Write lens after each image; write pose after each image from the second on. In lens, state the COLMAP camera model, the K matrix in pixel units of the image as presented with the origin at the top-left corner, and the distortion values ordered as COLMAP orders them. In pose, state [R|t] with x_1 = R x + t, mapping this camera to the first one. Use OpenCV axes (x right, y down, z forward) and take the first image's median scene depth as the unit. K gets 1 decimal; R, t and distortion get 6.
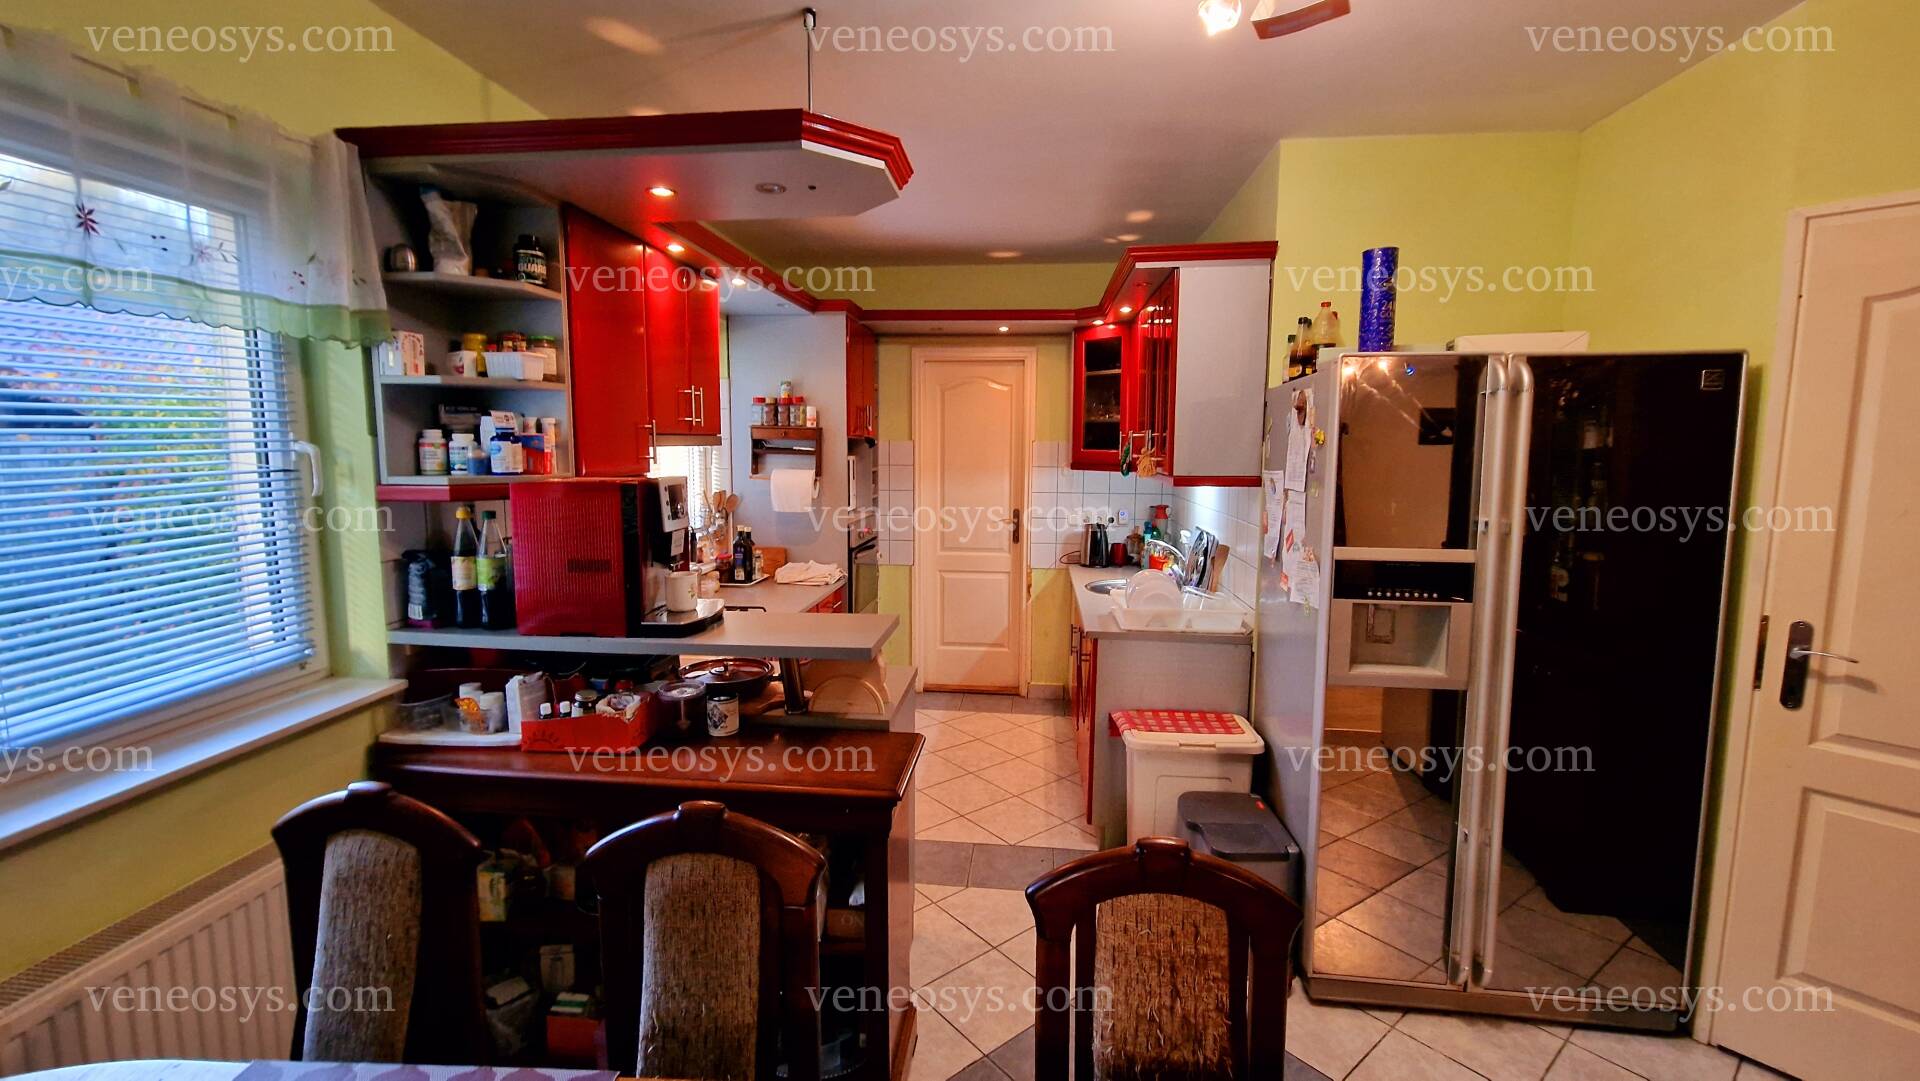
lens RADIAL K [[787.2, 0, 956.9], [0, 787.2, 529.7], [0, 0, 1]] dist [-0.001756, -0.002006]
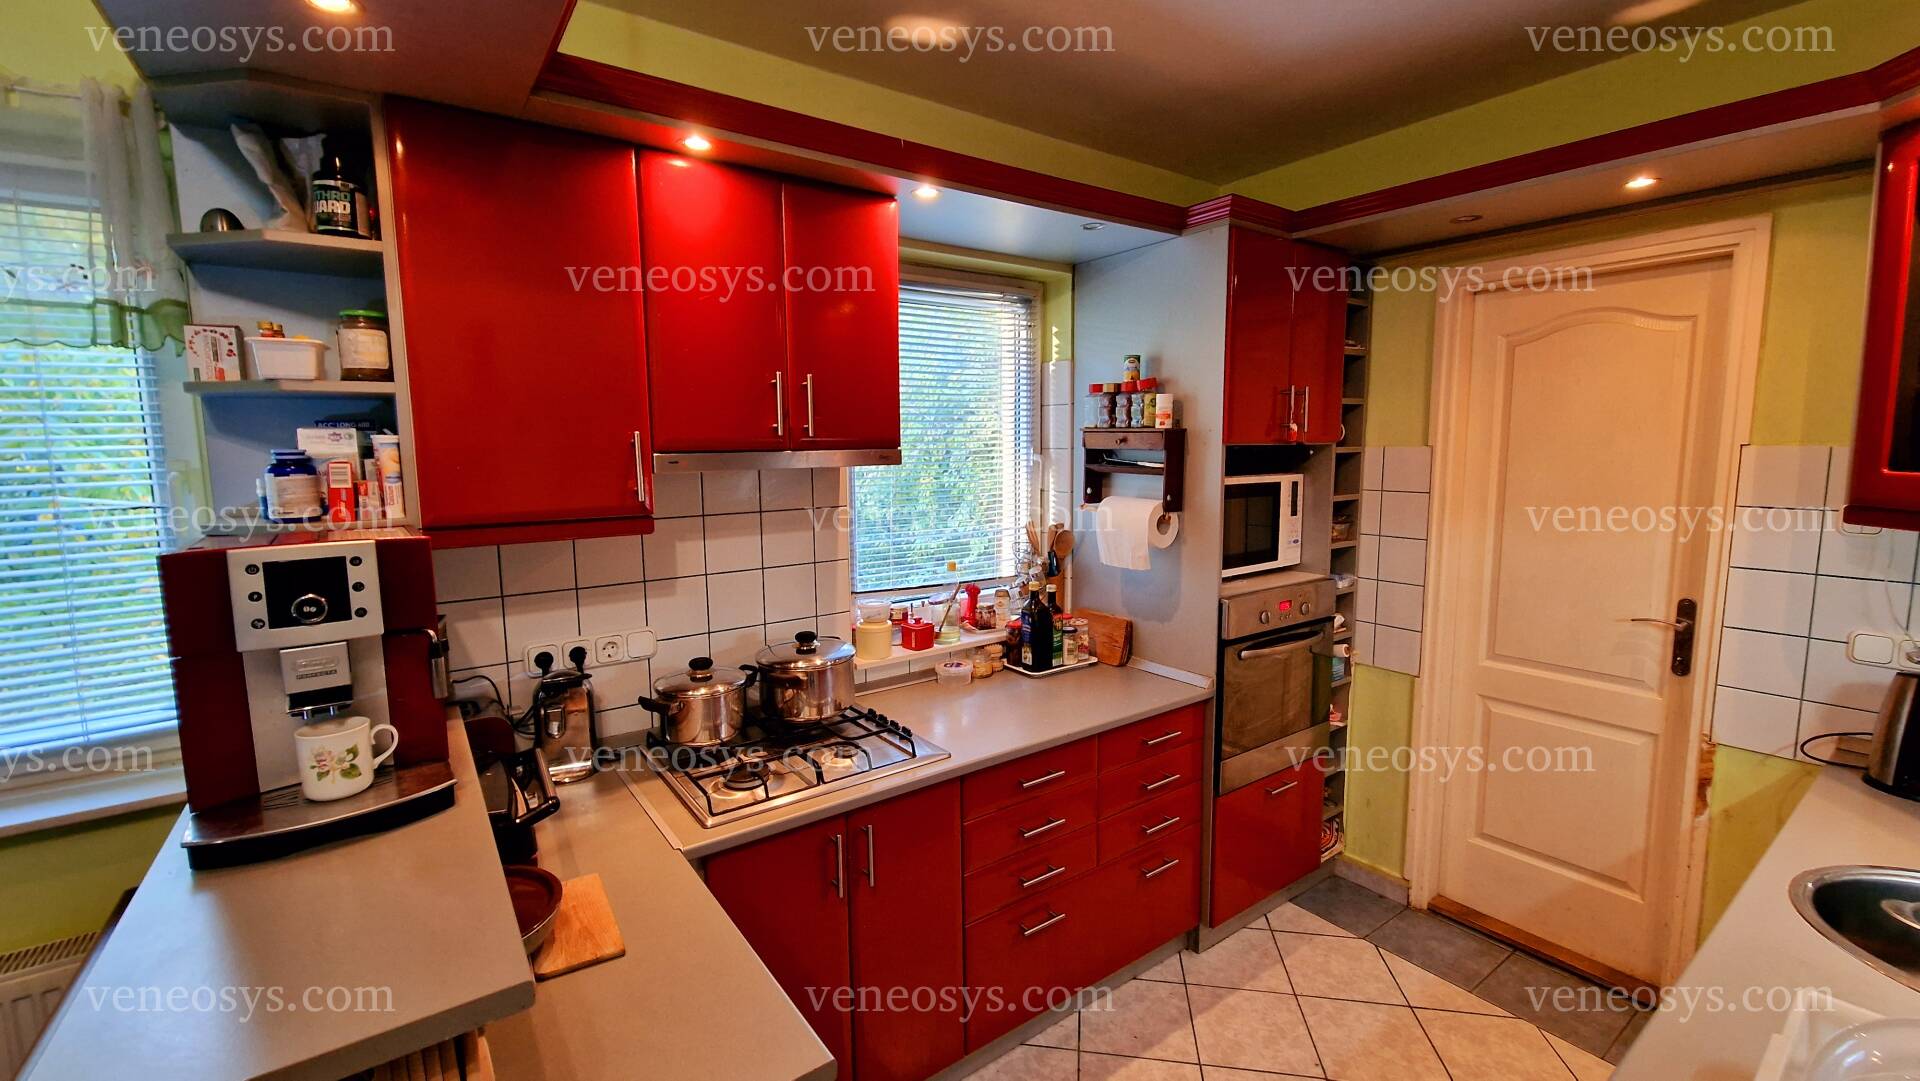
lens RADIAL K [[787.2, 0, 955.1], [0, 787.2, 534.4], [0, 0, 1]] dist [-0.001756, -0.002006]
pose [[0.651182, 0.072822, -0.755420, 0.165610], [-0.070883, 0.996871, 0.034996, -0.058607], [0.755604, 0.030758, 0.654306, 0.483791]]
